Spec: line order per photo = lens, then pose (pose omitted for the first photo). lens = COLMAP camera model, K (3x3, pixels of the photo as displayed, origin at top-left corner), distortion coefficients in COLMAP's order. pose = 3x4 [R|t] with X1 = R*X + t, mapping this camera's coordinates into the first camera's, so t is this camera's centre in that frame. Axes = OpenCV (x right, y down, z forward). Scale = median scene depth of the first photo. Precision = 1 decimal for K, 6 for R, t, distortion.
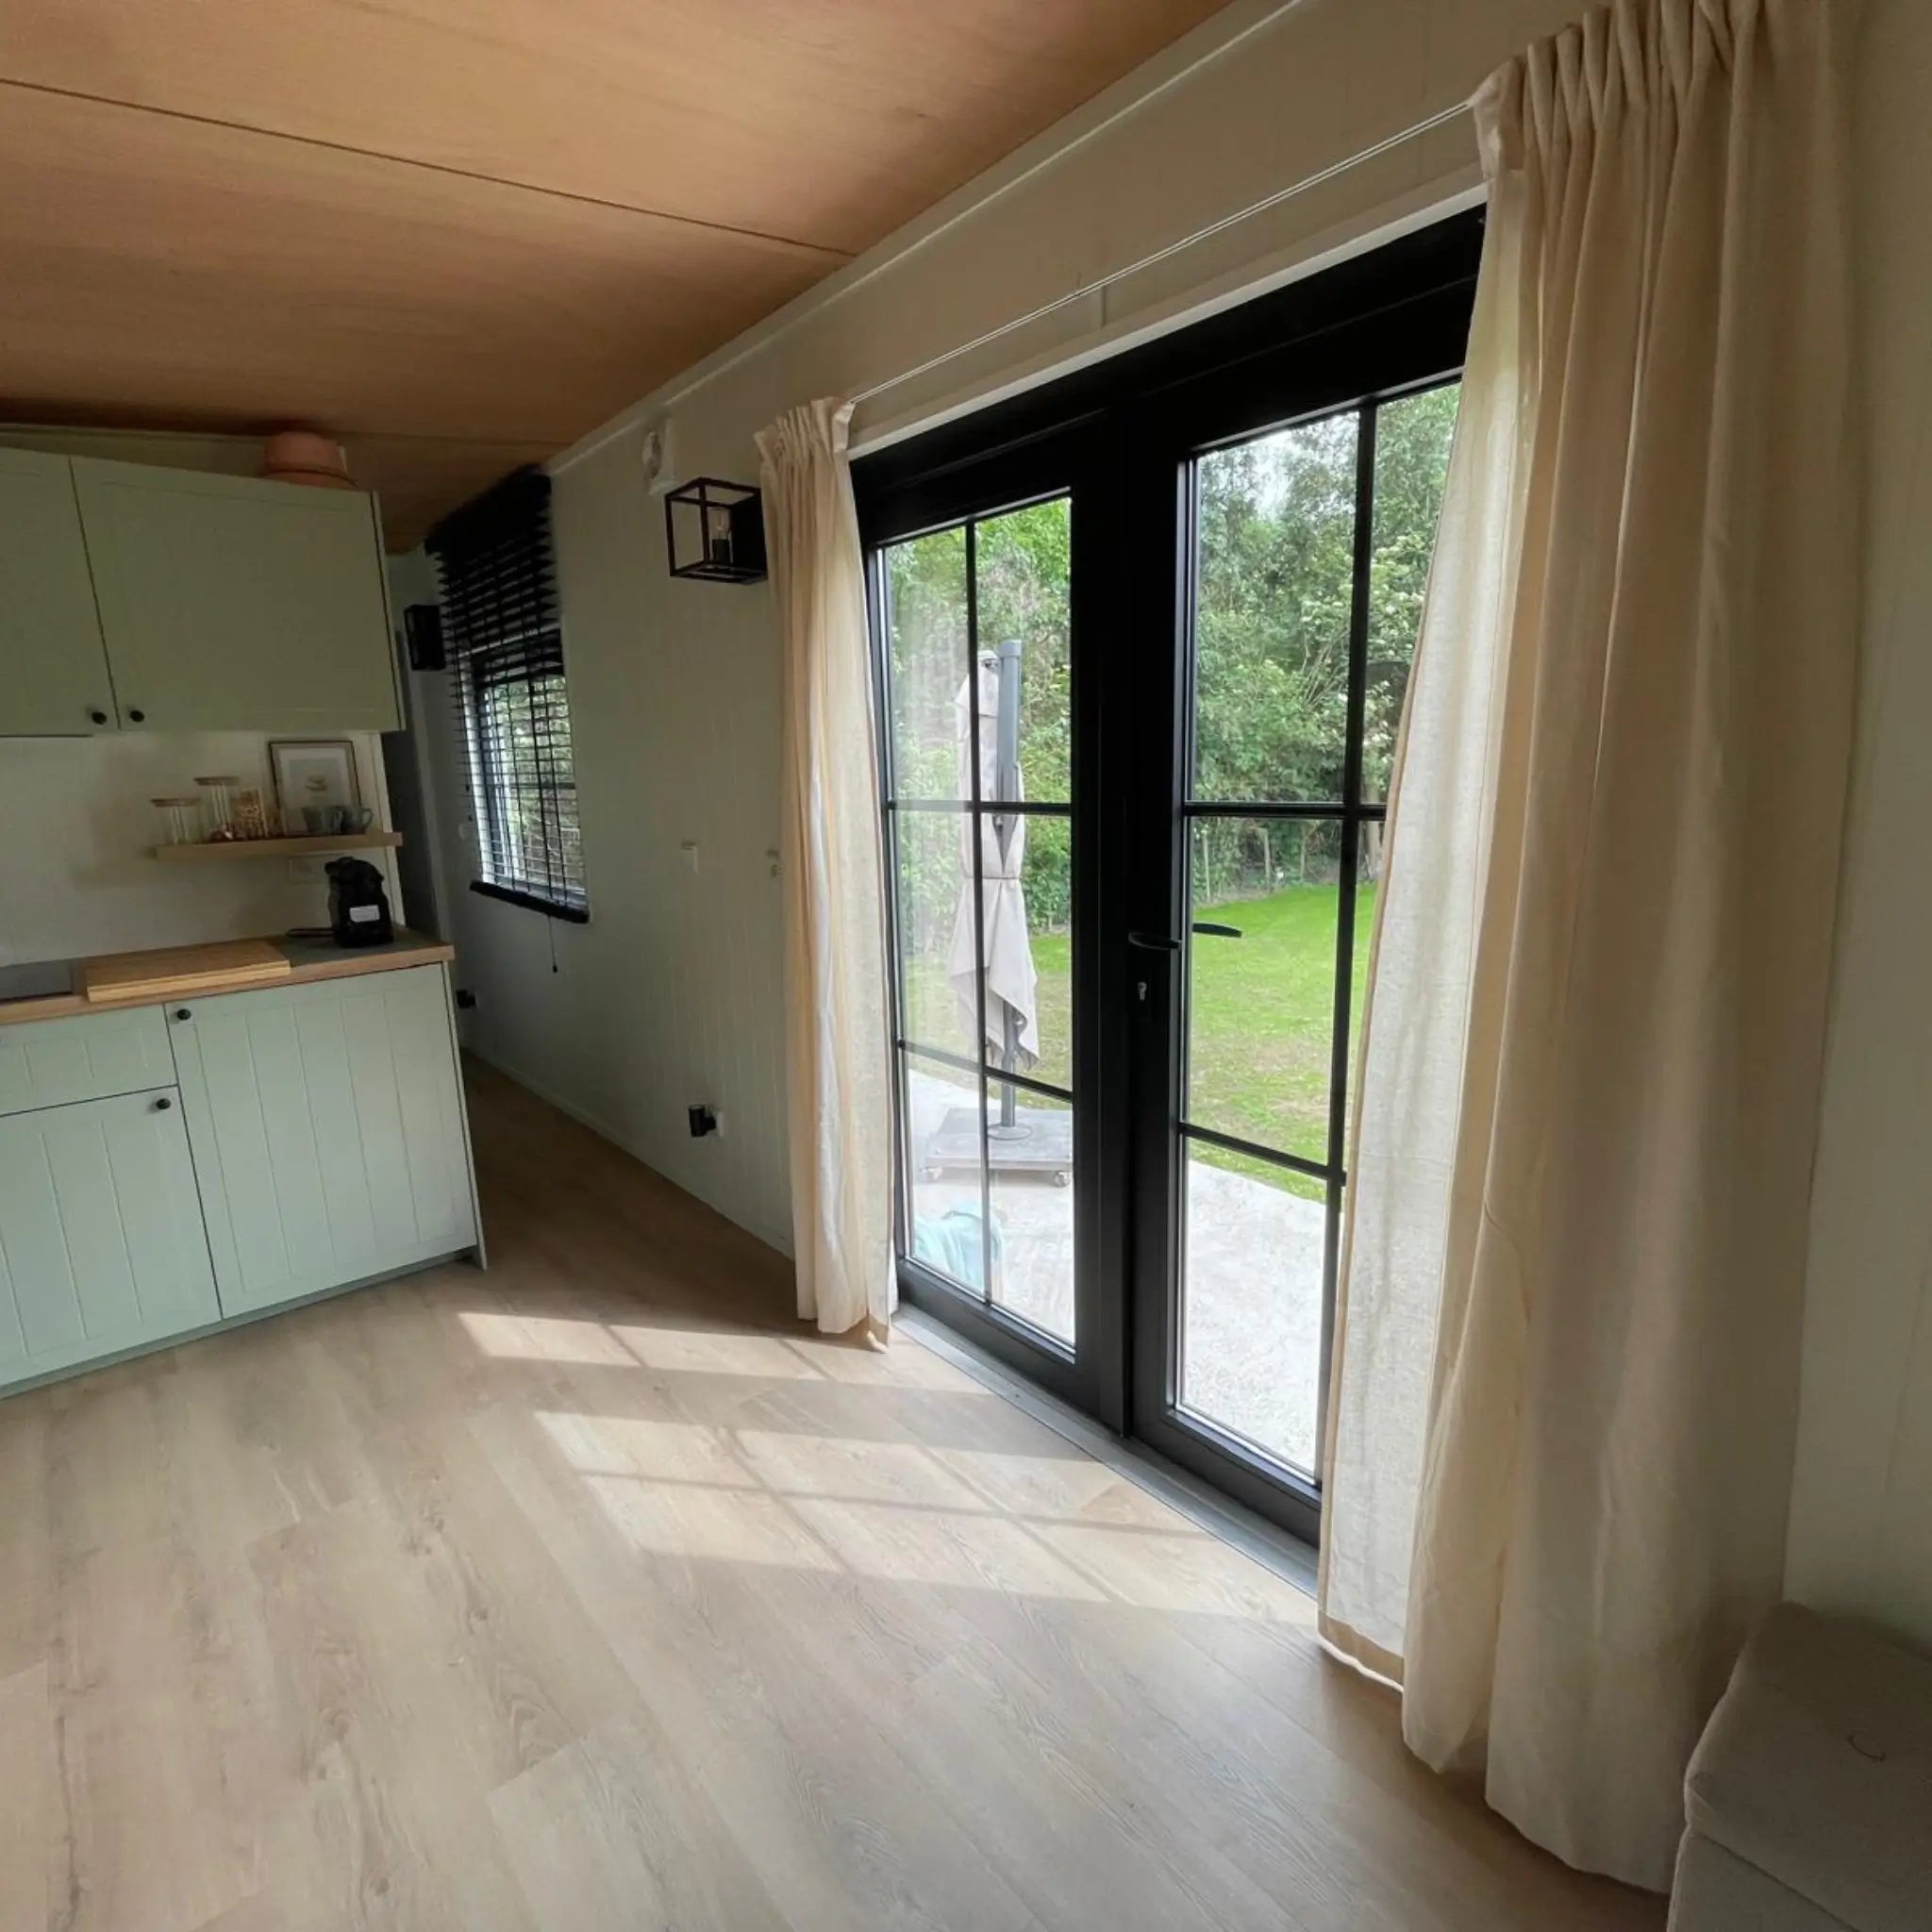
lens RADIAL K [[1048.6, 0, 950.4], [0, 1048.6, 974.9], [0, 0, 1]] dist [-0.001023, 0.000760]
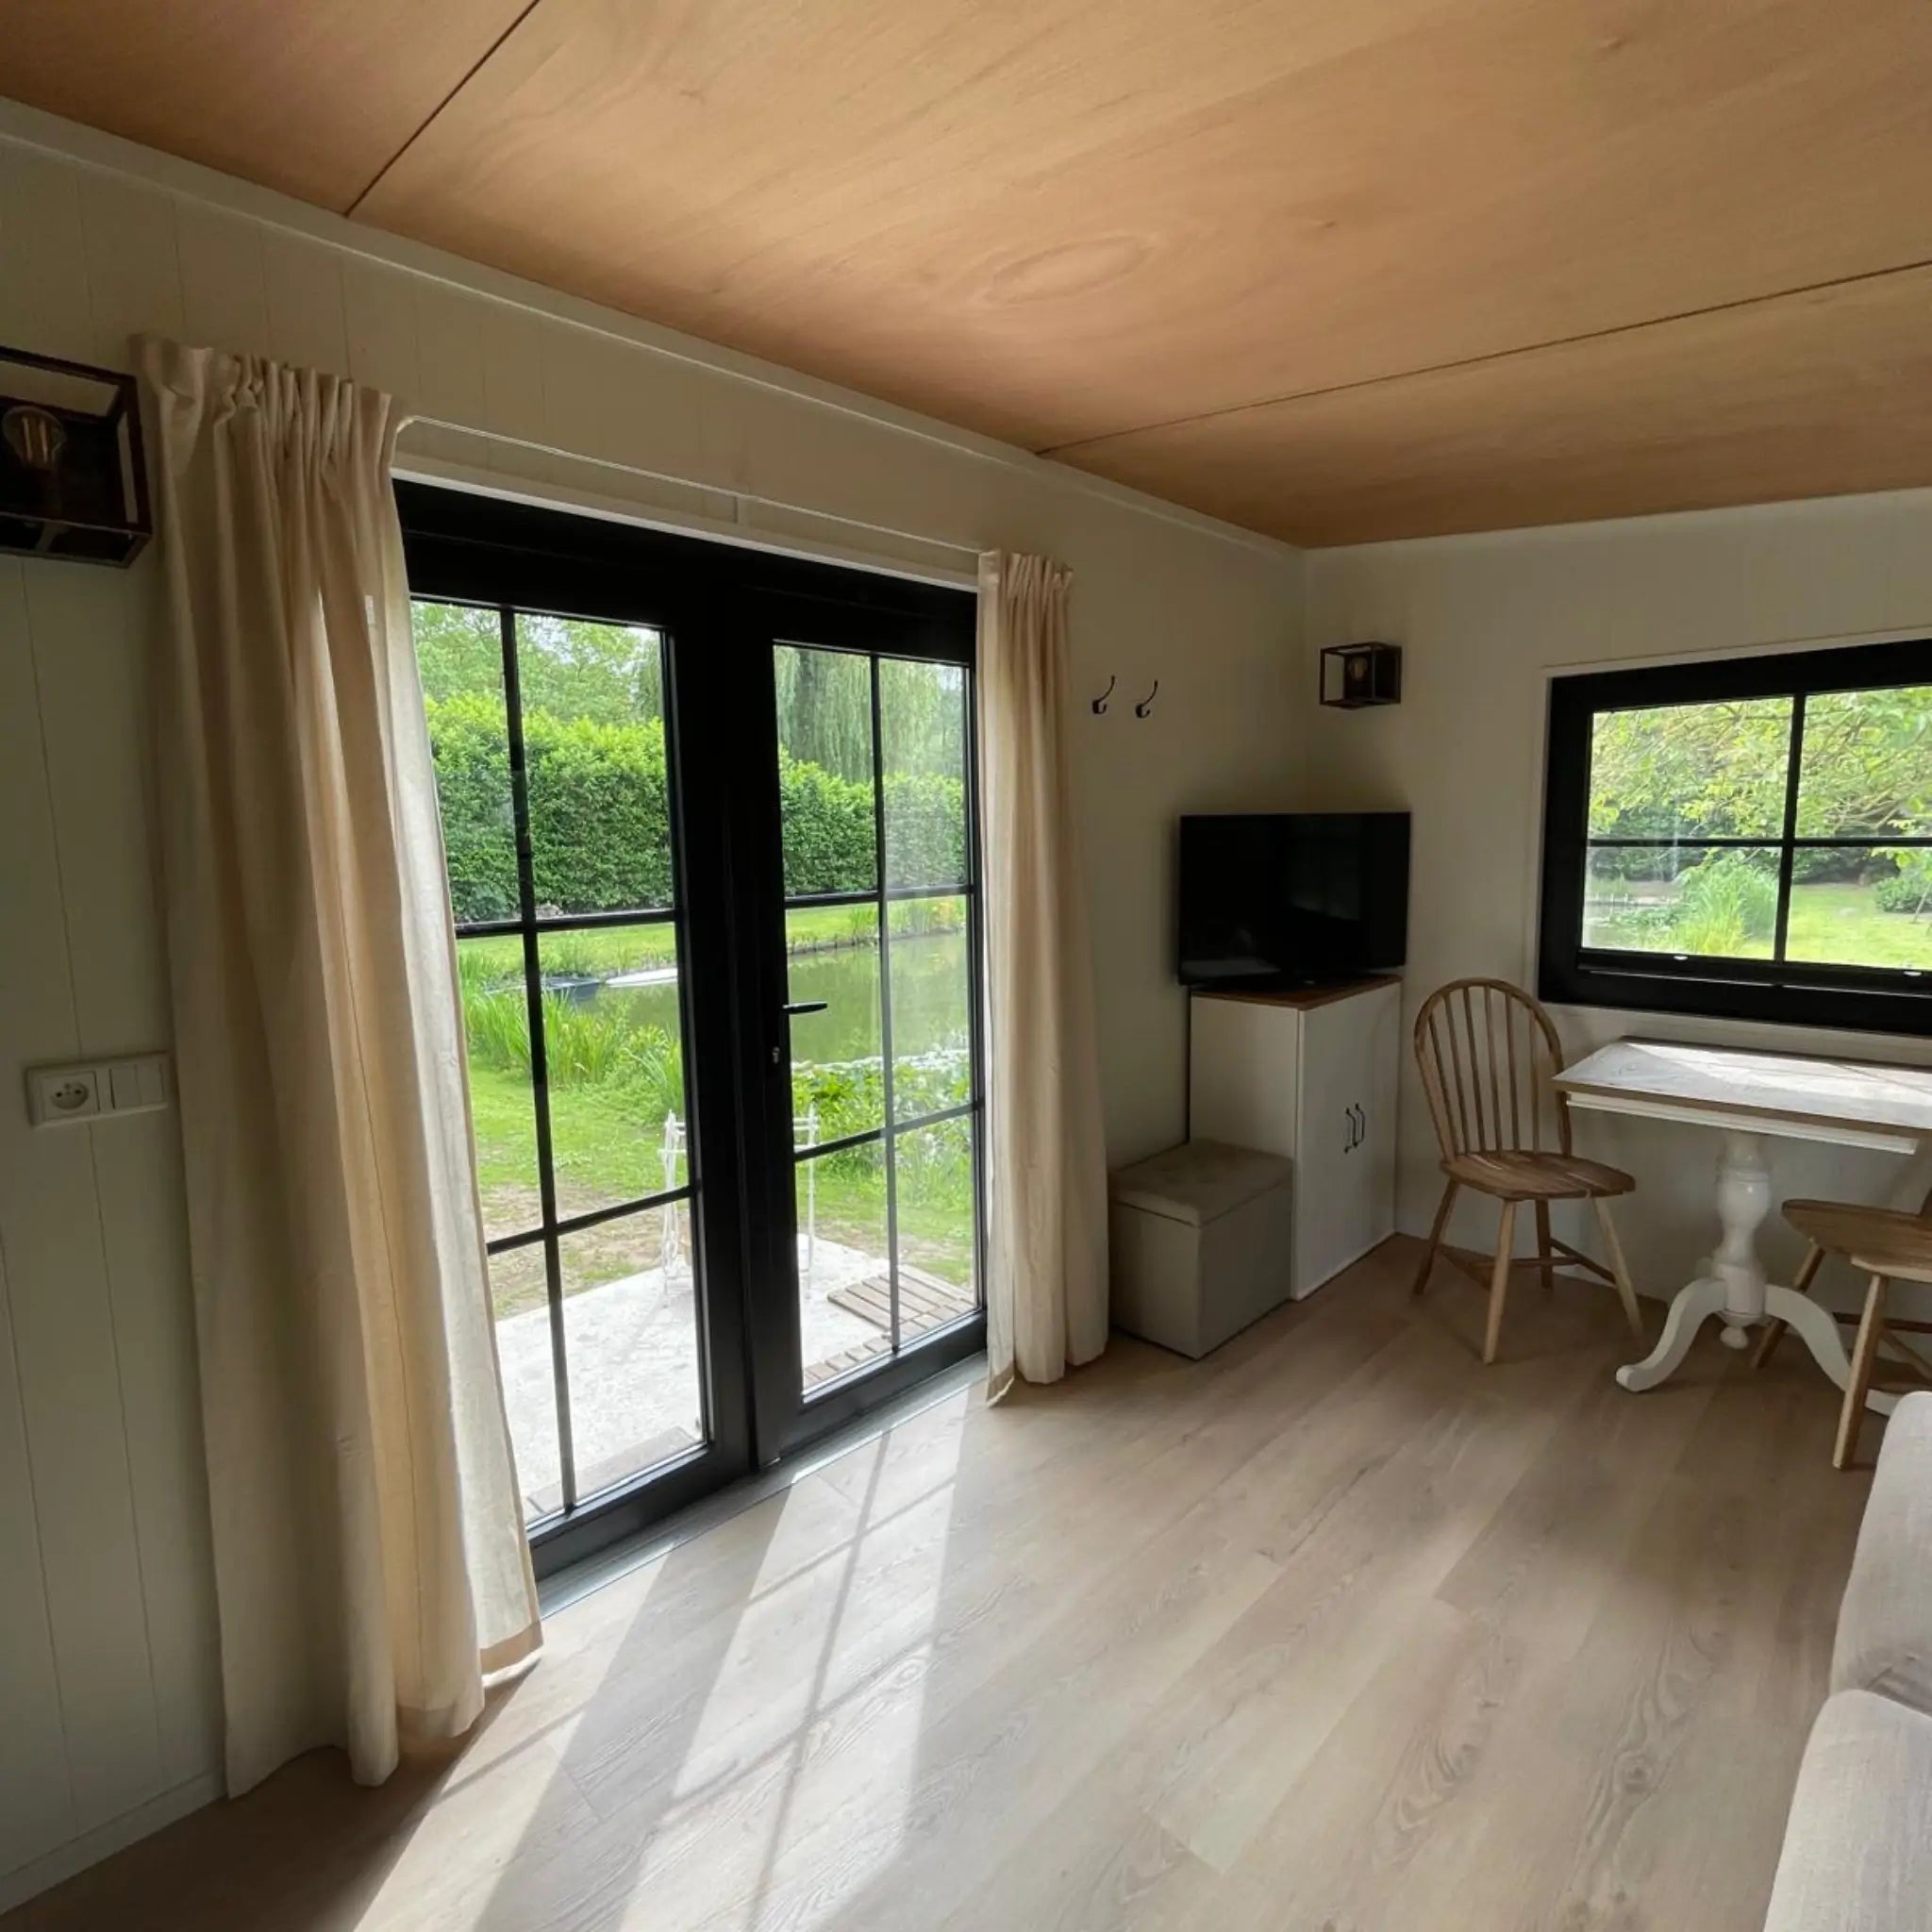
lens RADIAL K [[1049.1, 0, 962.8], [0, 1049.1, 953.6], [0, 0, 1]] dist [0.001633, 0.001204]
pose [[-0.082813, -0.090282, 0.992467, -0.789498], [0.224004, 0.968717, 0.106813, -0.137882], [-0.971064, 0.231162, -0.059999, 0.645772]]
